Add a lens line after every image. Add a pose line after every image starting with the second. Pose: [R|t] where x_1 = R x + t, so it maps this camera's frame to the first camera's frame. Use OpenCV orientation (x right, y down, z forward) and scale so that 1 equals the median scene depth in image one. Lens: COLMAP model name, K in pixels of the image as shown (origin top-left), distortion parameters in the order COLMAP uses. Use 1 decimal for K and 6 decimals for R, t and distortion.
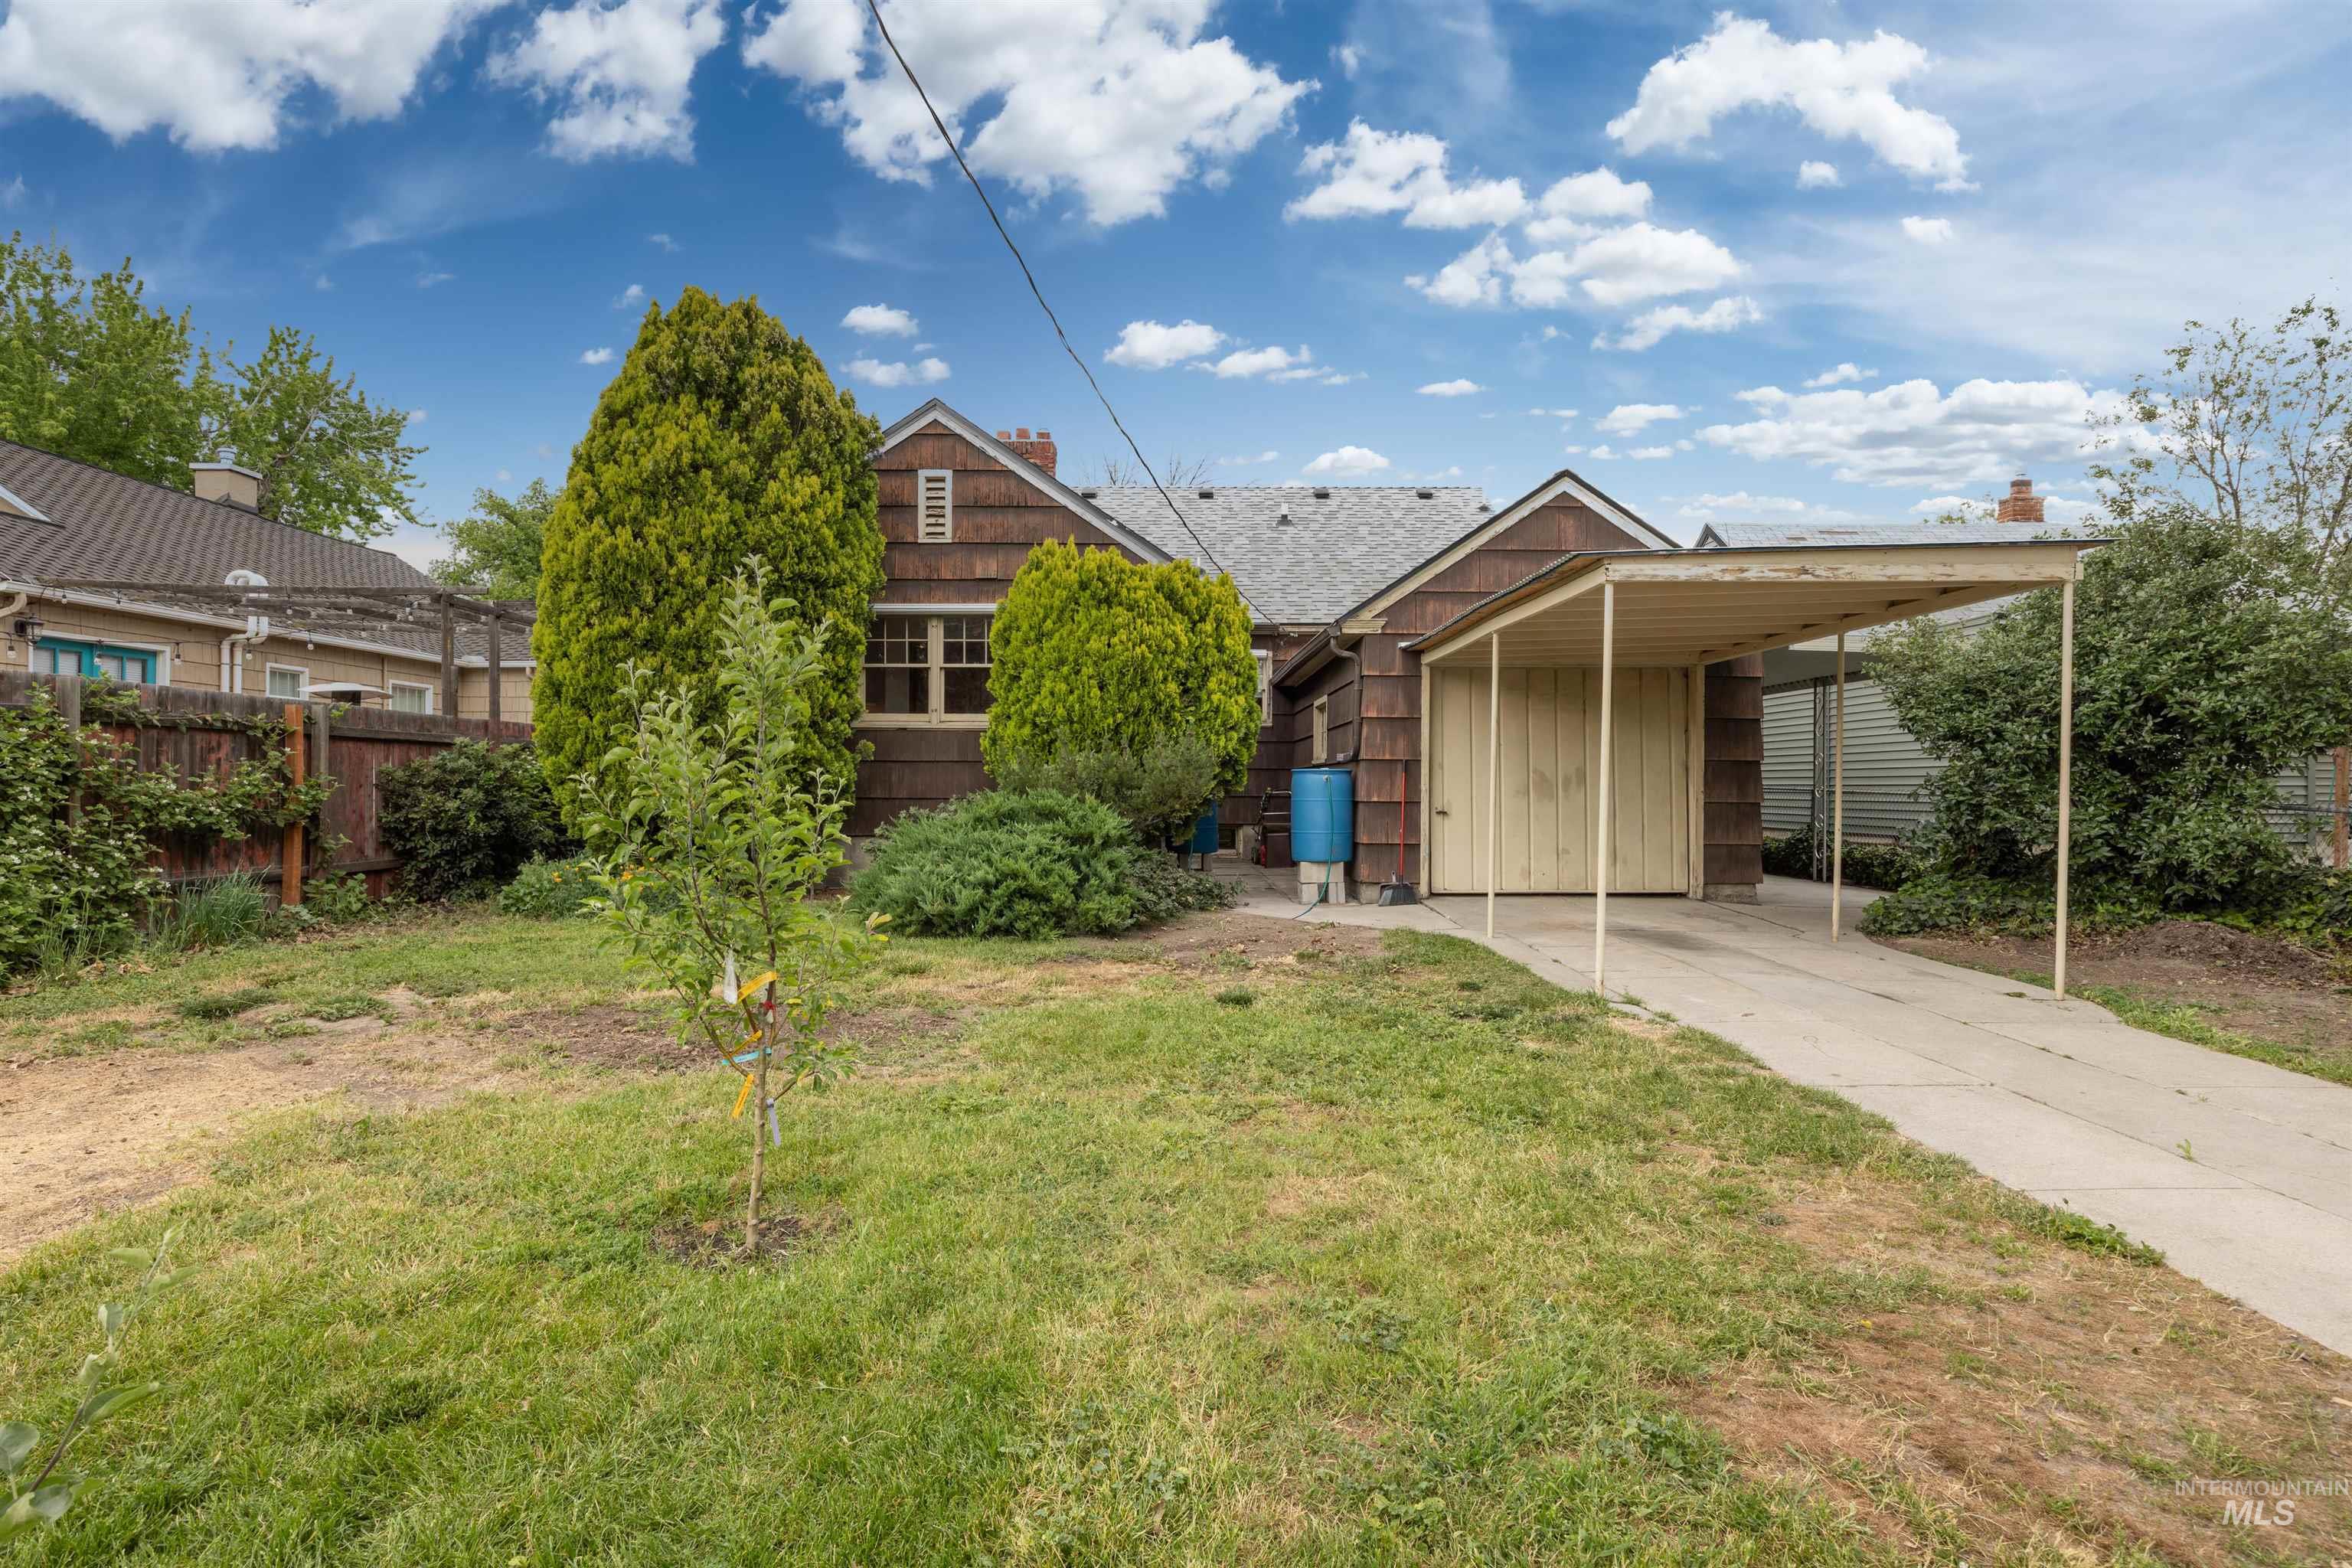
lens RADIAL K [[1245.8, 0, 1161.7], [0, 1245.8, 782.7], [0, 0, 1]] dist [-0.034147, 0.004093]
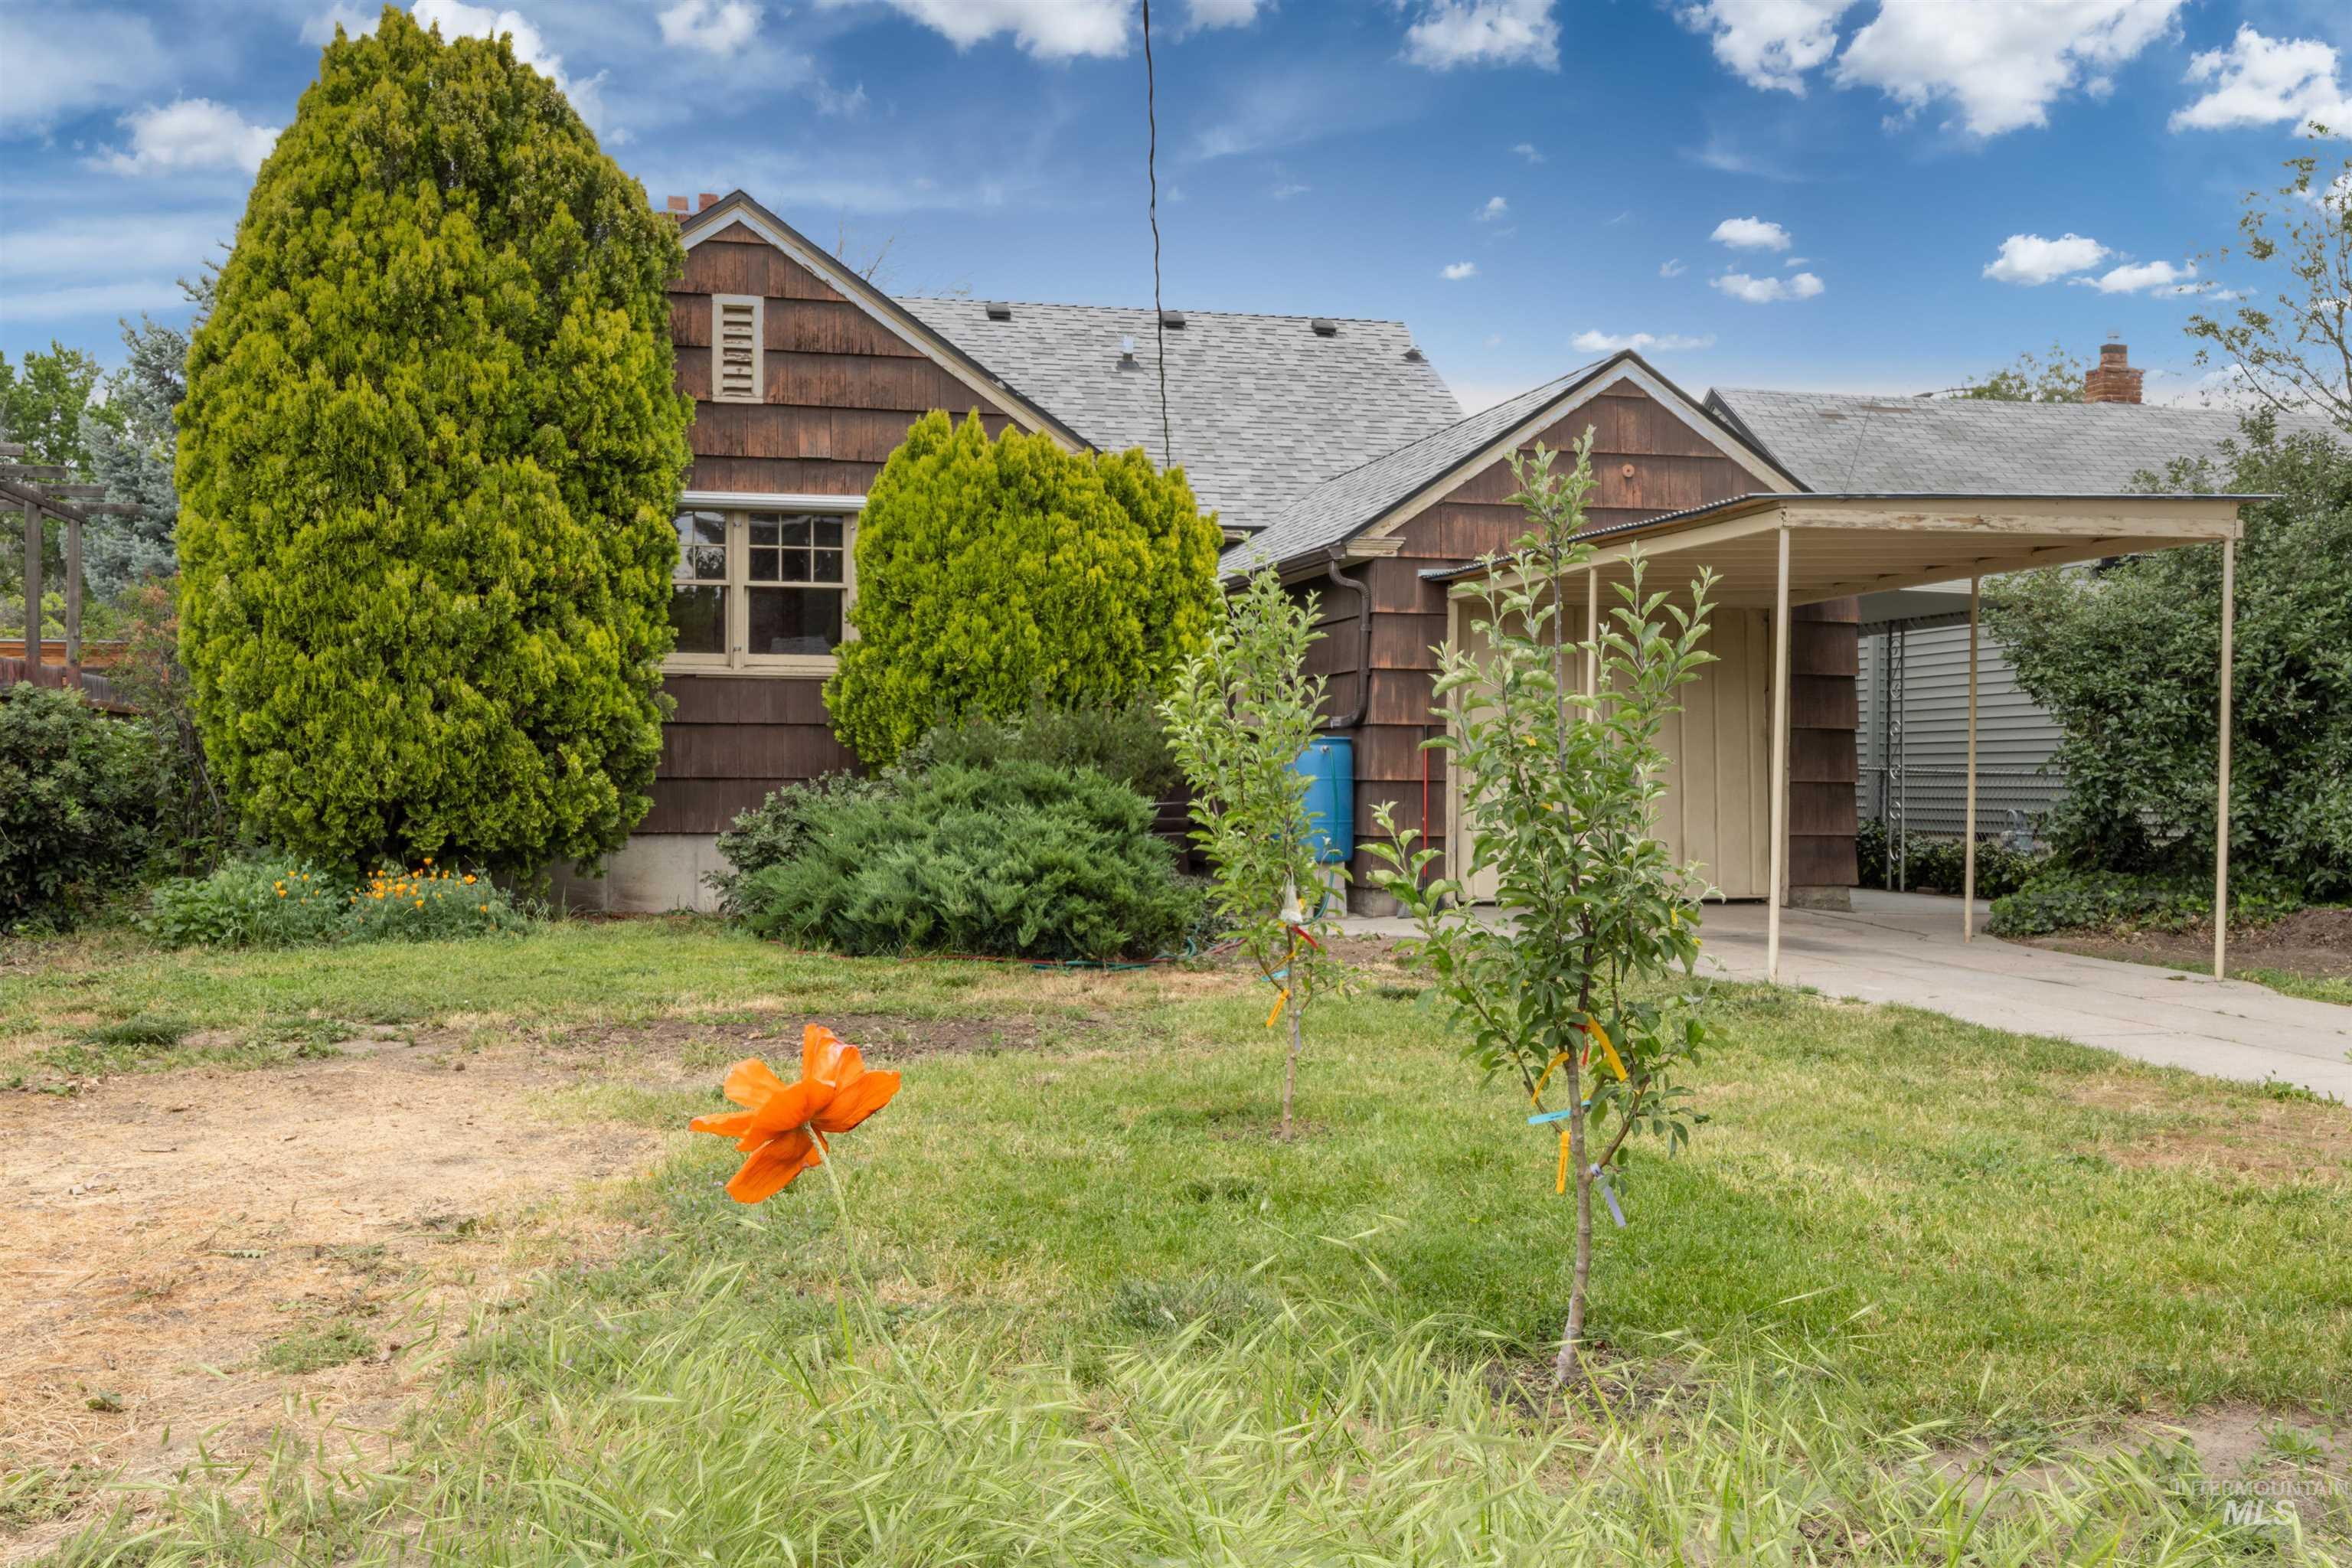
lens RADIAL K [[2255.9, 0, 1190.3], [0, 2255.9, 768.5], [0, 0, 1]] dist [-0.038423, 0.000000]
pose [[0.971430, 0.001389, 0.237322, -0.268226], [-0.001121, 0.999999, -0.001264, 0.009664], [-0.237323, 0.000962, 0.971430, -0.293099]]
